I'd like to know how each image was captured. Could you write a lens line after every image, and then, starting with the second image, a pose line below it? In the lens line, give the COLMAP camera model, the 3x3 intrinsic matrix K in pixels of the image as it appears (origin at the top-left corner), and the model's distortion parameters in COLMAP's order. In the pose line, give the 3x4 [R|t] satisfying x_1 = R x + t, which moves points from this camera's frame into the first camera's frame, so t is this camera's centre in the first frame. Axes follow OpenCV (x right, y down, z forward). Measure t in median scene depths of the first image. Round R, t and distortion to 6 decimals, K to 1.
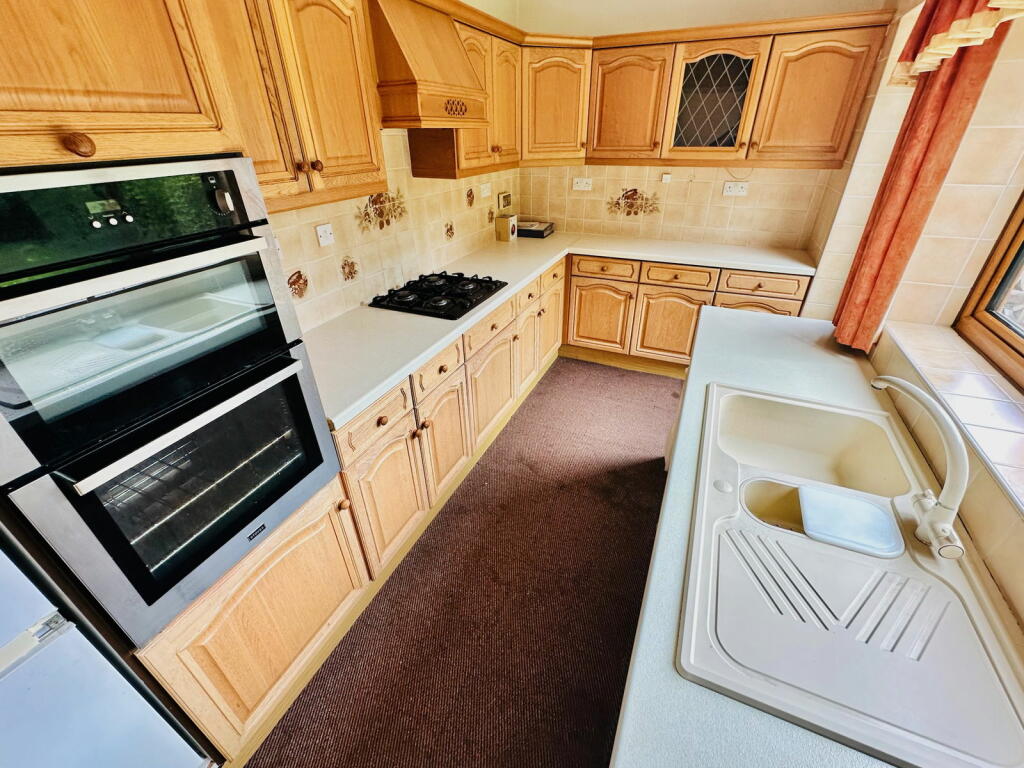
lens RADIAL K [[433.3, 0, 512.0], [0, 433.3, 384.0], [0, 0, 1]] dist [-0.002493, 0.000428]
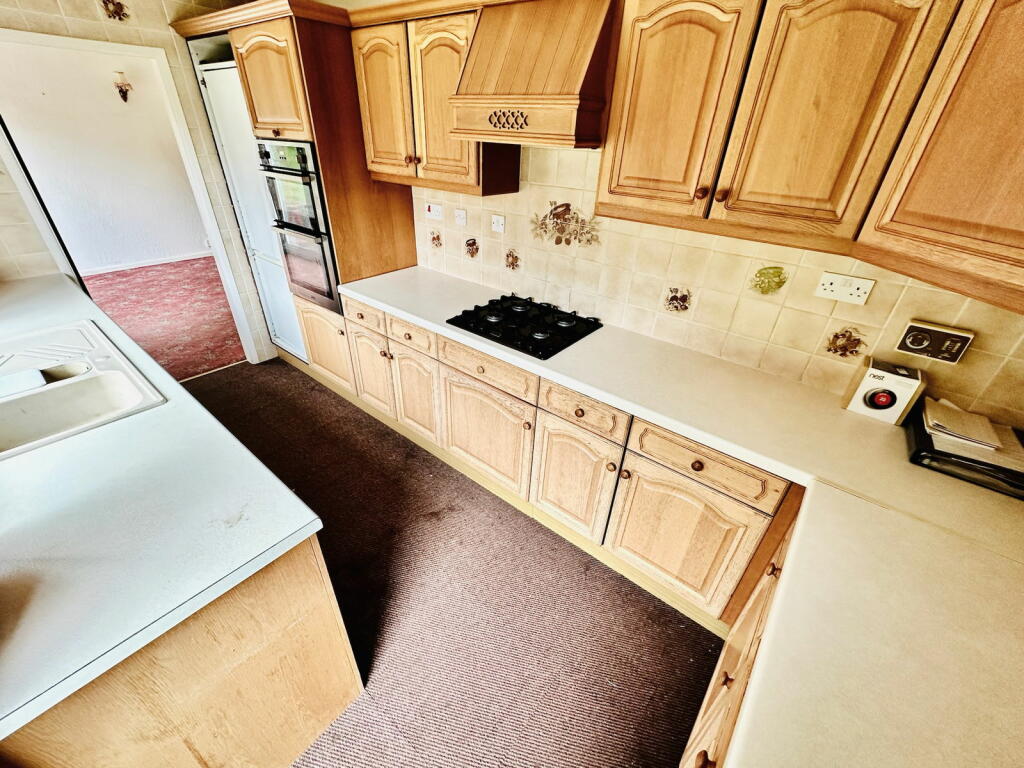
lens RADIAL K [[421.4, 0, 512.0], [0, 421.4, 384.0], [0, 0, 1]] dist [-0.002200, 0.000427]
pose [[-0.256240, 0.502852, -0.825519, 0.592293], [-0.520090, 0.648149, 0.556245, -0.557064], [0.814768, 0.571876, 0.095447, 0.890300]]
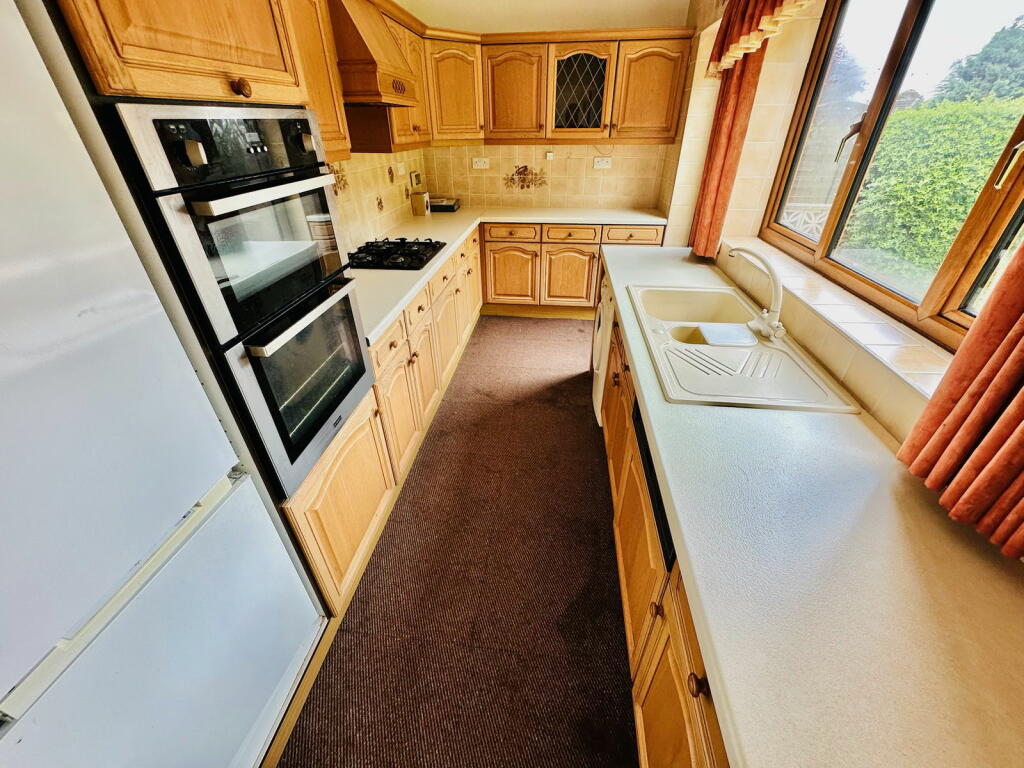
lens RADIAL K [[410.9, 0, 512.0], [0, 410.9, 384.0], [0, 0, 1]] dist [-0.002041, 0.000451]
pose [[0.953882, -0.155242, 0.256923, -0.182005], [0.147975, 0.987850, 0.047504, 0.116708], [-0.261175, -0.007295, 0.965264, -0.127842]]
